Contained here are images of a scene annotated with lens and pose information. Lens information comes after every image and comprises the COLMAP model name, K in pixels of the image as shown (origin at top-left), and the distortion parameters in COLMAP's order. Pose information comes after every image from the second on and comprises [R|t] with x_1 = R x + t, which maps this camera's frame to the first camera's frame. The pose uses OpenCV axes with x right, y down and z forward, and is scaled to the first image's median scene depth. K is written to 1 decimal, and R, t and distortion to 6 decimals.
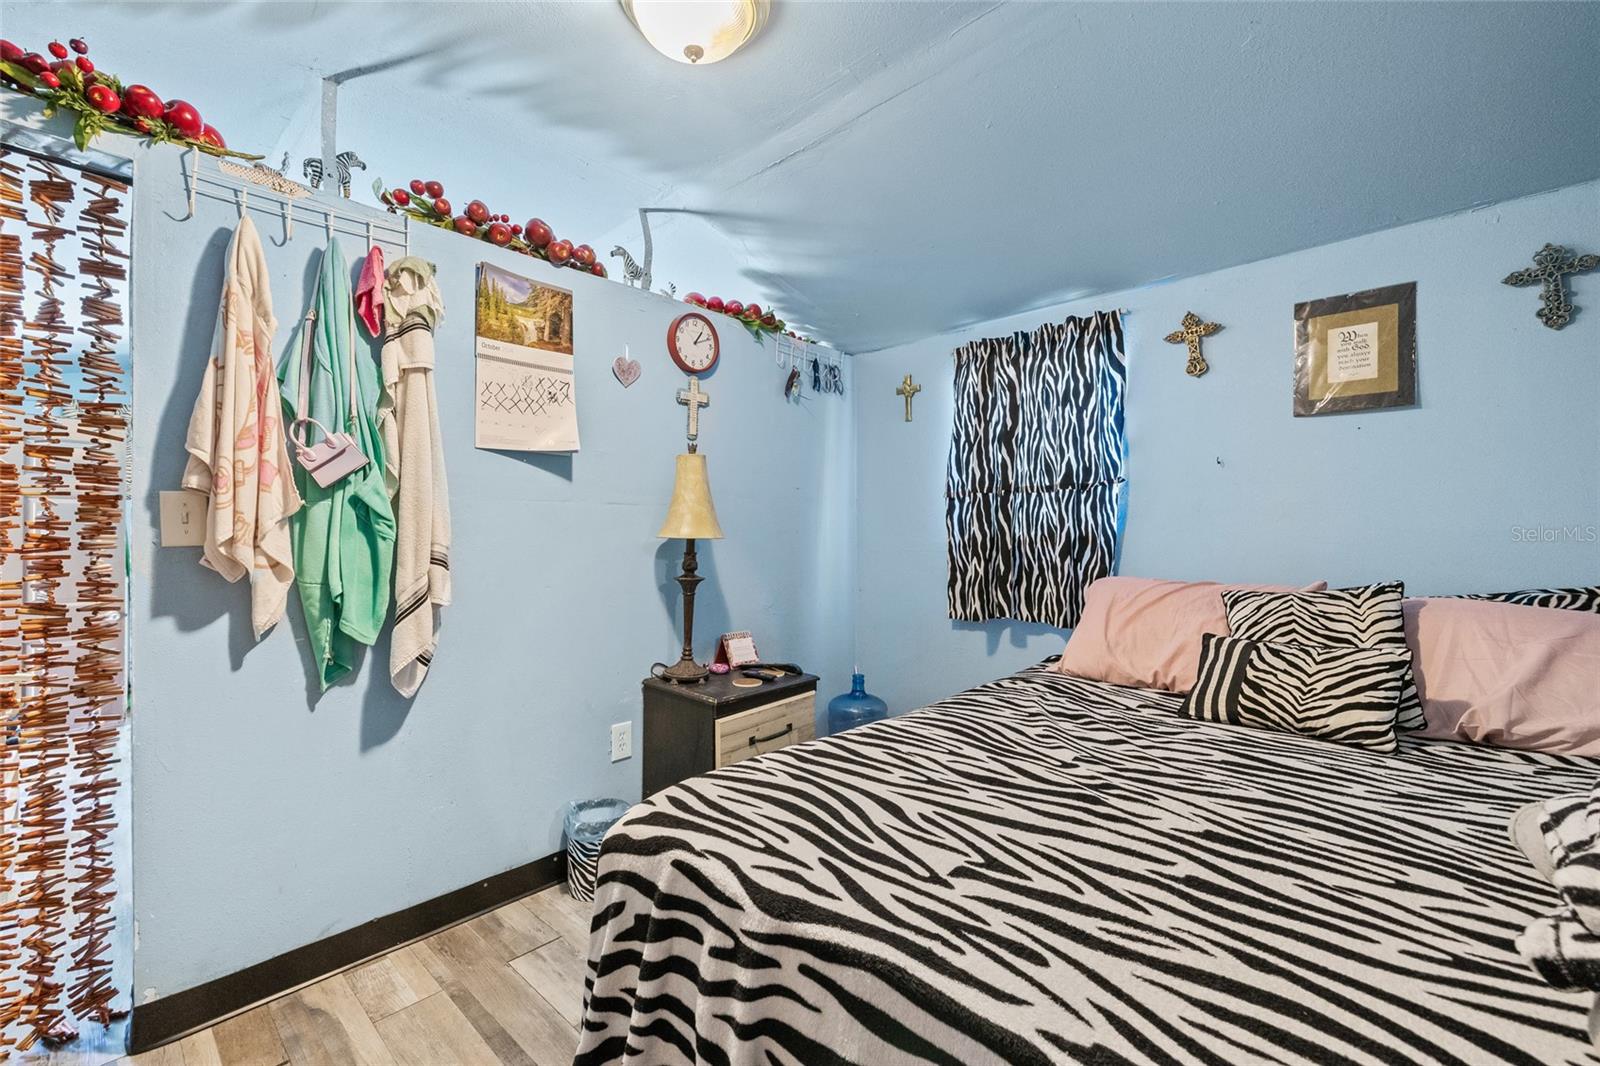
lens RADIAL K [[680.1, 0, 799.0], [0, 680.1, 532.1], [0, 0, 1]] dist [0.002685, -0.000832]
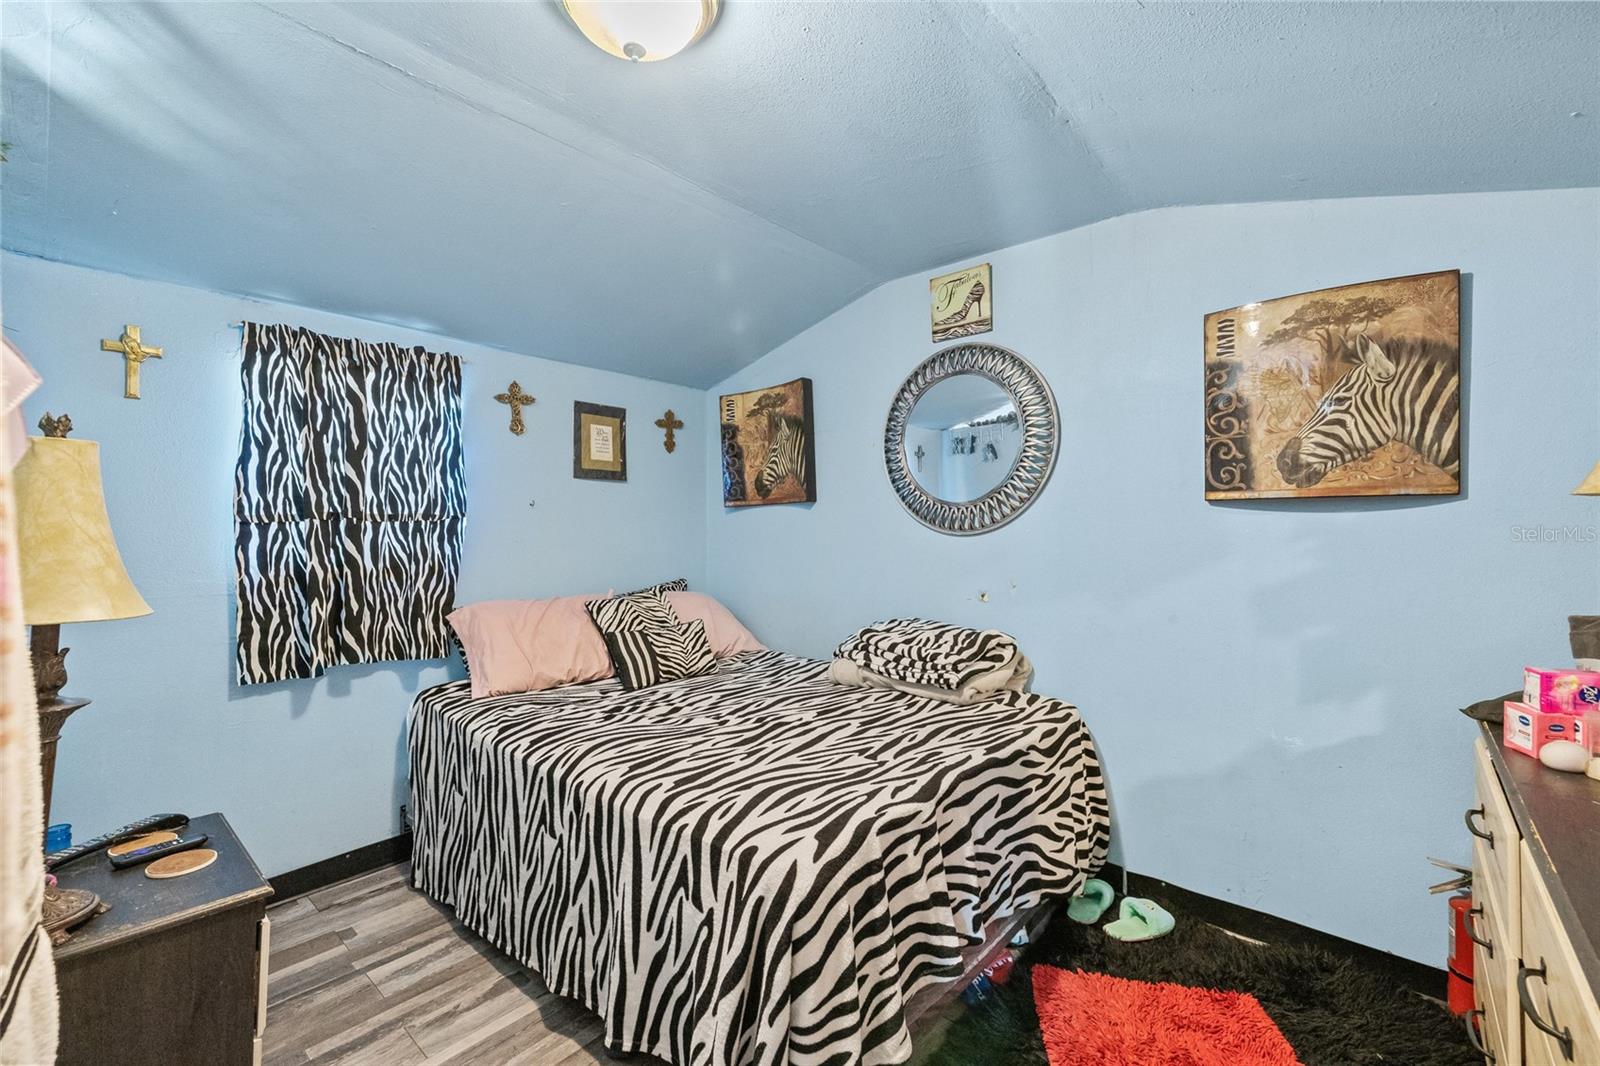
lens RADIAL K [[680.1, 0, 799.1], [0, 680.1, 530.2], [0, 0, 1]] dist [0.002685, -0.000832]
pose [[-0.055151, -0.004242, 0.998469, -1.120358], [-0.004207, 0.999983, 0.004016, -0.096622], [-0.998469, -0.003979, -0.055168, 0.892446]]
